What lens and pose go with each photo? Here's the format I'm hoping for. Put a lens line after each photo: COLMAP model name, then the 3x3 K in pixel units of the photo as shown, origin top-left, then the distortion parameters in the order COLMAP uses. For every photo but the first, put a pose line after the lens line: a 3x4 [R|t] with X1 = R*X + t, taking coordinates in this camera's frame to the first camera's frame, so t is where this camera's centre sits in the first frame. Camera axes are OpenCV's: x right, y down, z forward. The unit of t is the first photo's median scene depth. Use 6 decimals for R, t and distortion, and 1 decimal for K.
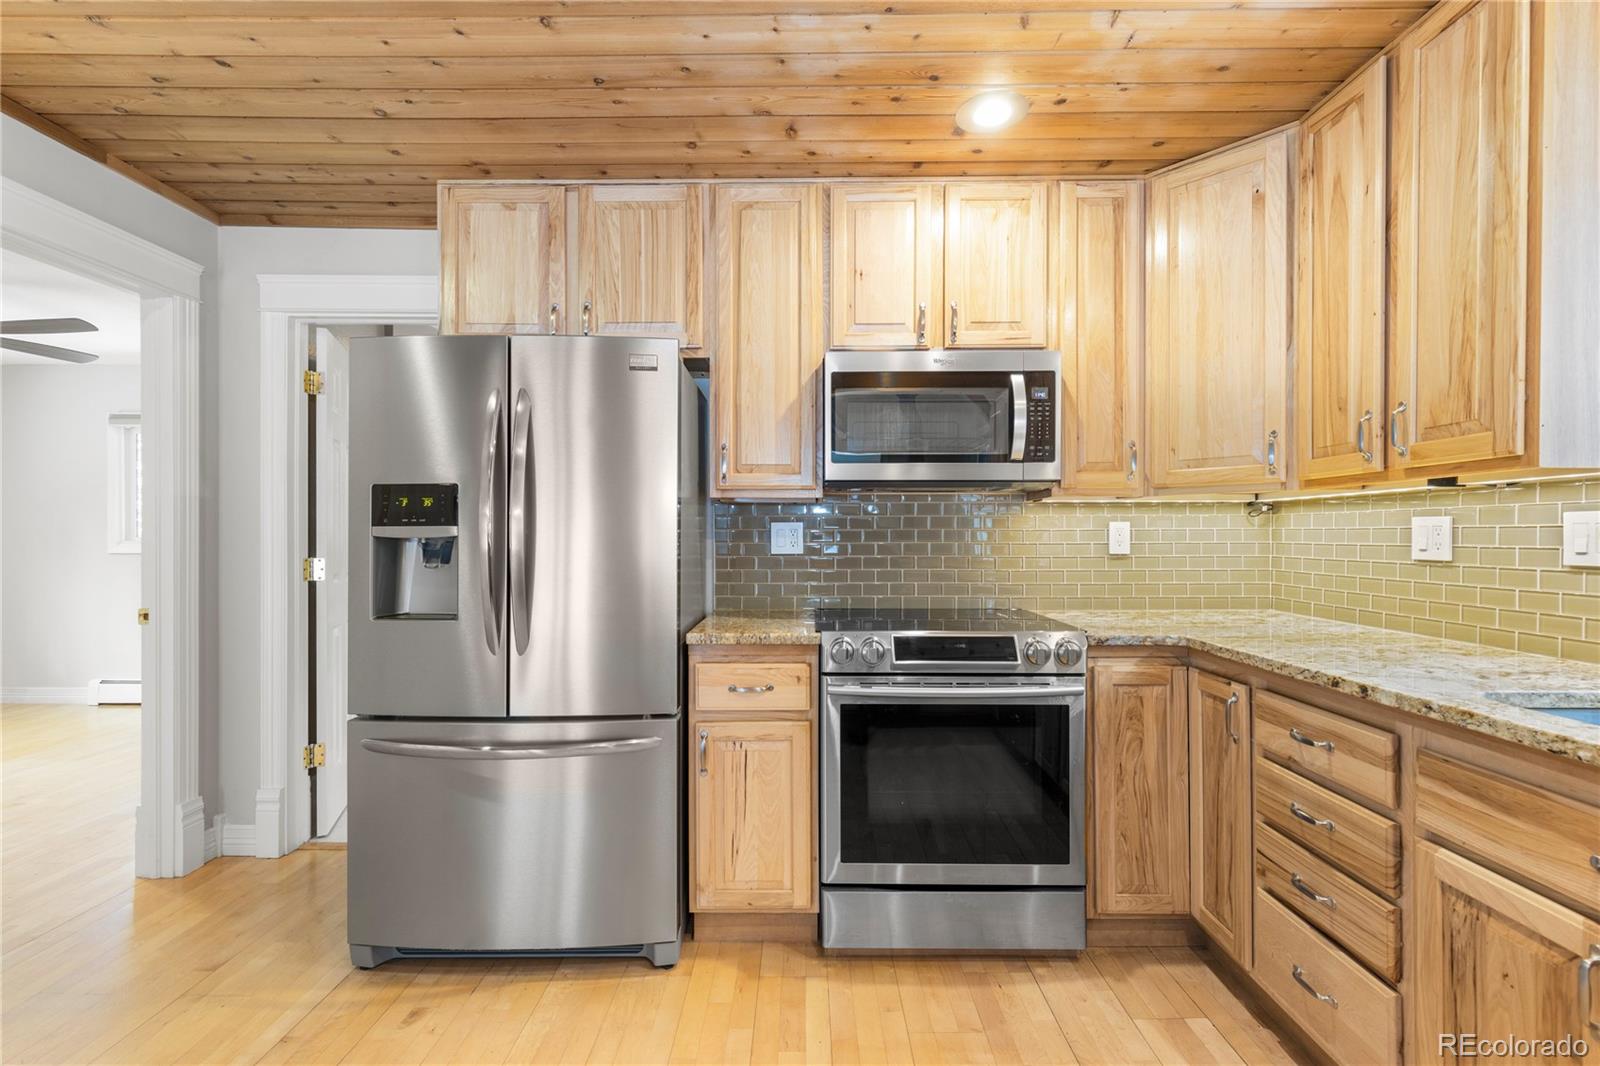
lens RADIAL K [[718.1, 0, 799.4], [0, 718.1, 537.5], [0, 0, 1]] dist [0.008362, -0.002189]
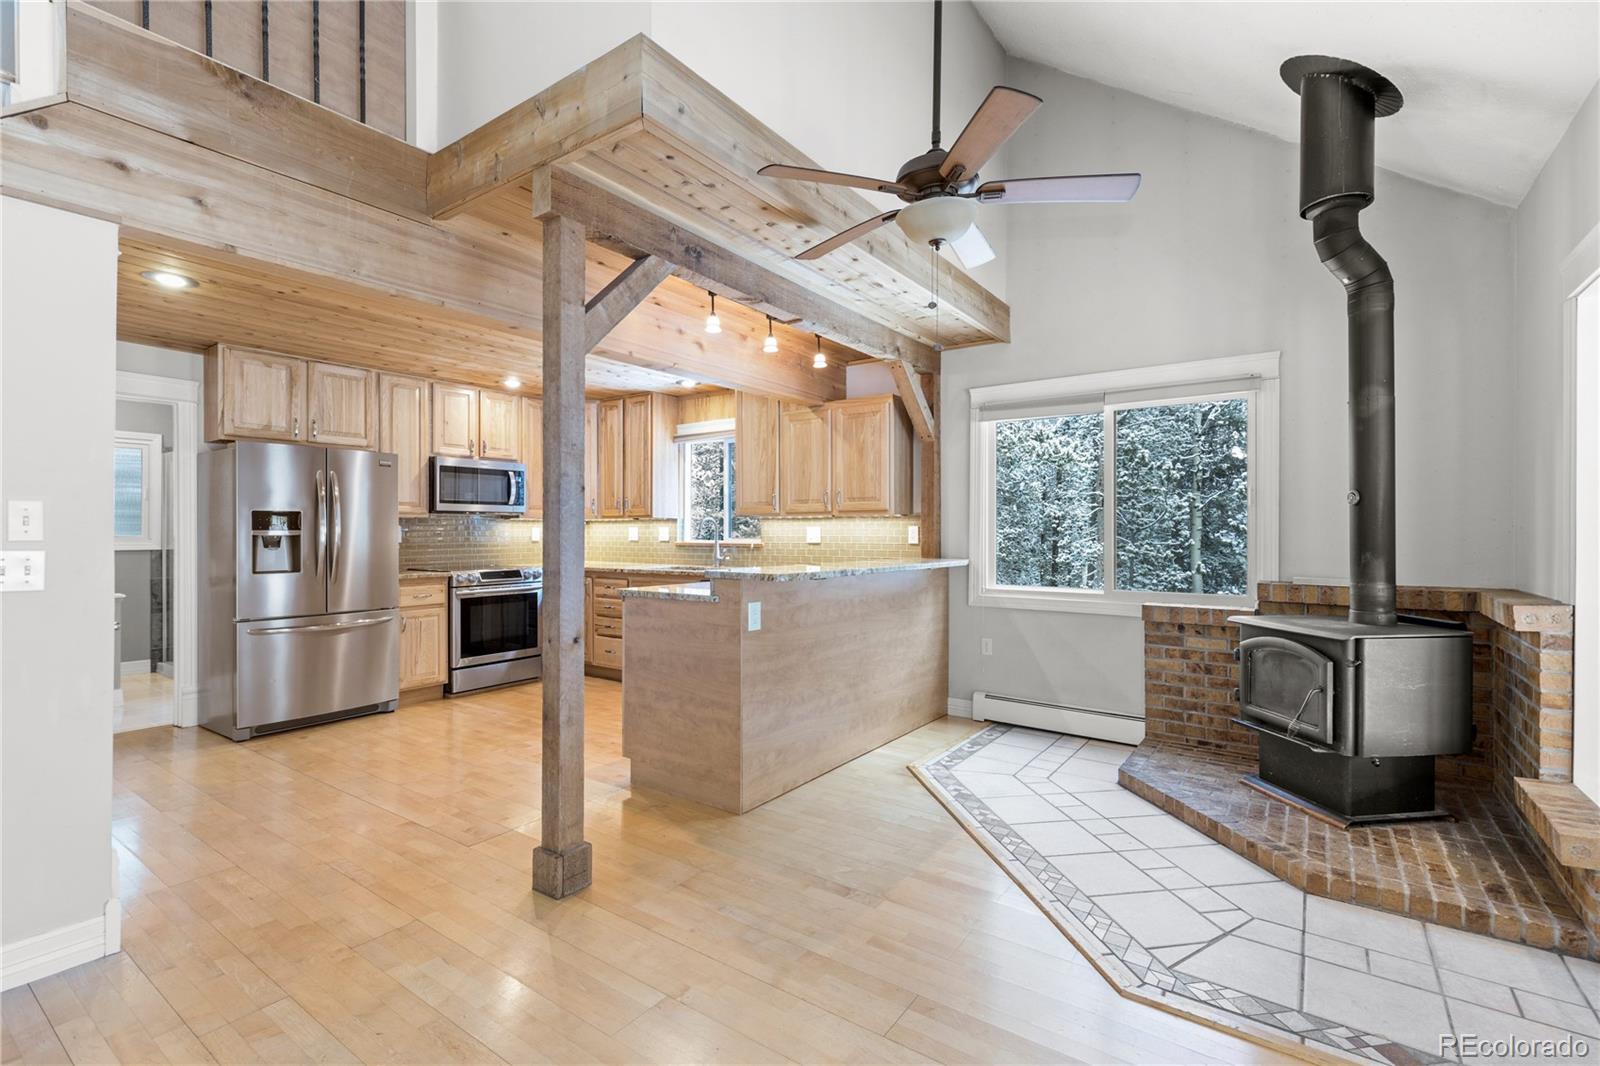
lens RADIAL K [[718.1, 0, 803.8], [0, 718.1, 531.3], [0, 0, 1]] dist [0.008362, -0.002189]
pose [[0.572135, -0.000726, 0.820159, -1.384887], [0.004001, 0.999990, -0.001906, -0.001962], [-0.820150, 0.004372, 0.572132, -1.535244]]
